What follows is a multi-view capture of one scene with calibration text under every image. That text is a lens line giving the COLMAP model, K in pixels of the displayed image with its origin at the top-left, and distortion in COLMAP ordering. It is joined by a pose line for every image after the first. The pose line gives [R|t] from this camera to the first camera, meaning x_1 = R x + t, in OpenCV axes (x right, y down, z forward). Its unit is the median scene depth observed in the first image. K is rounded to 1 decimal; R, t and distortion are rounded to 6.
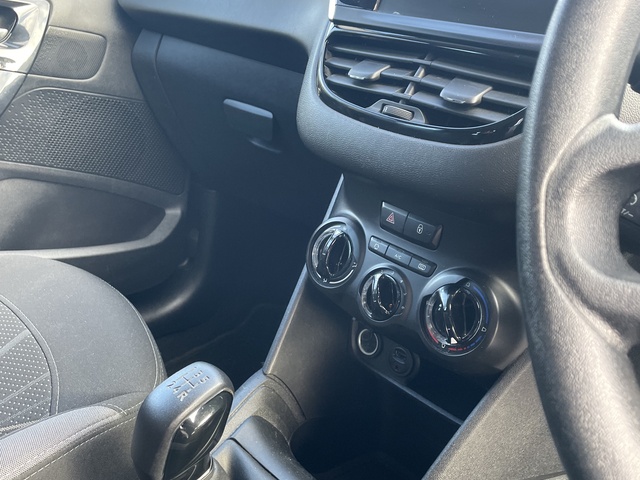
lens RADIAL K [[639.7, 0, 309.5], [0, 639.7, 229.2], [0, 0, 1]] dist [0.074896, 0.000000]
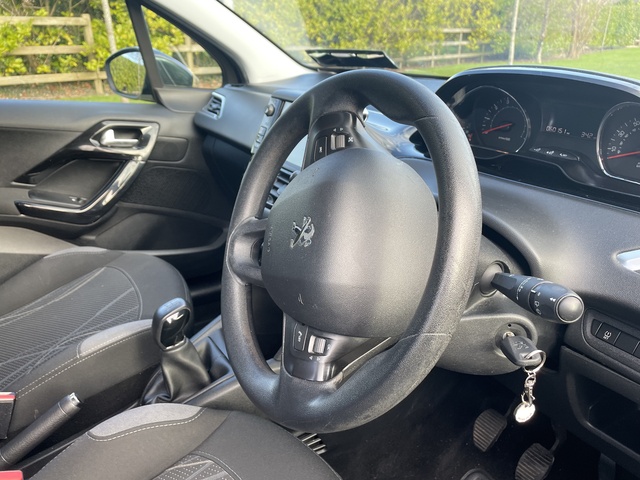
lens RADIAL K [[480.5, 0, 315.6], [0, 480.5, 235.0], [0, 0, 1]] dist [0.051265, -0.050417]
pose [[0.987442, 0.019591, -0.156760, 0.298797], [-0.020397, 0.999786, -0.003536, -0.019851], [0.156657, 0.006689, 0.987630, -0.357843]]
